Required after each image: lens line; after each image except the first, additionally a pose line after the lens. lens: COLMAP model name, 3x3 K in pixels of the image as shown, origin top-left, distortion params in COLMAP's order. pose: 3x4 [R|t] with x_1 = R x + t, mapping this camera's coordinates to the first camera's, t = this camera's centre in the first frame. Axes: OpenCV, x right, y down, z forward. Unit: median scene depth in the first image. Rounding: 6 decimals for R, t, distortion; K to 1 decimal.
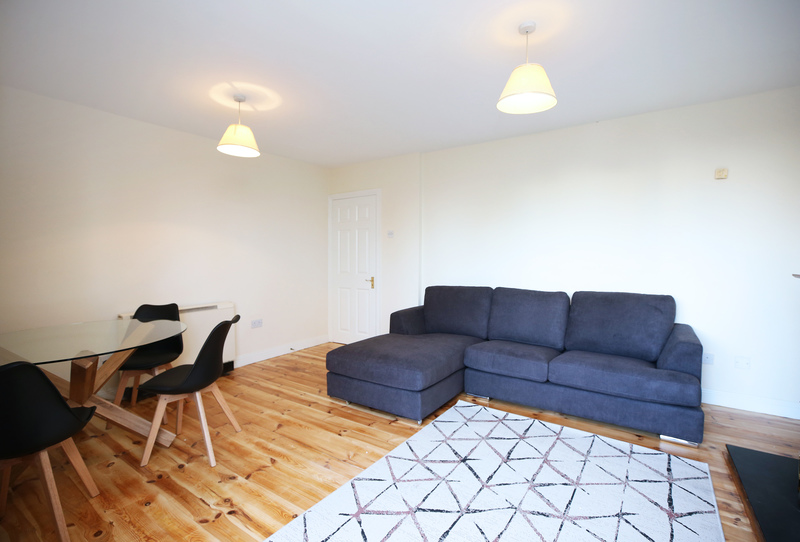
lens RADIAL K [[366.3, 0, 400.0], [0, 366.3, 271.0], [0, 0, 1]] dist [-0.001958, -0.000380]
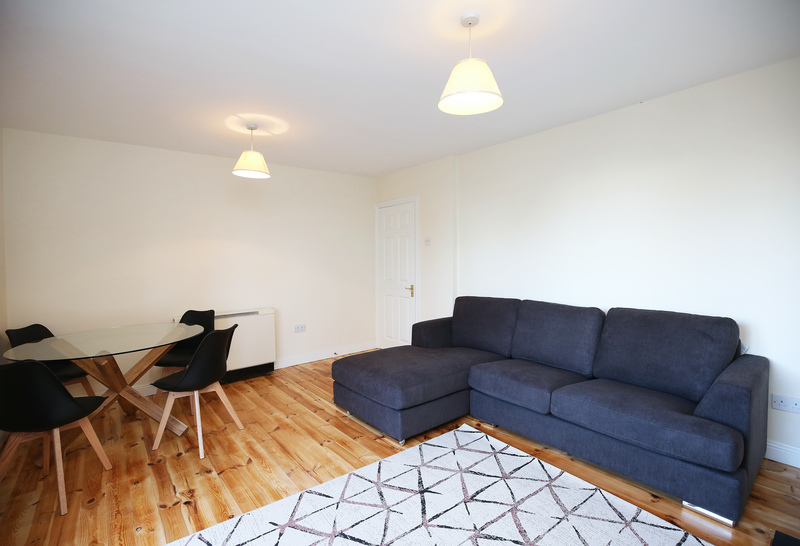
lens RADIAL K [[374.4, 0, 395.9], [0, 374.4, 268.1], [0, 0, 1]] dist [-0.002036, -0.000304]
pose [[0.955092, -0.006227, -0.296244, 0.324915], [0.002691, 0.999920, -0.012342, -0.030328], [0.296297, 0.010991, 0.955033, 0.054579]]
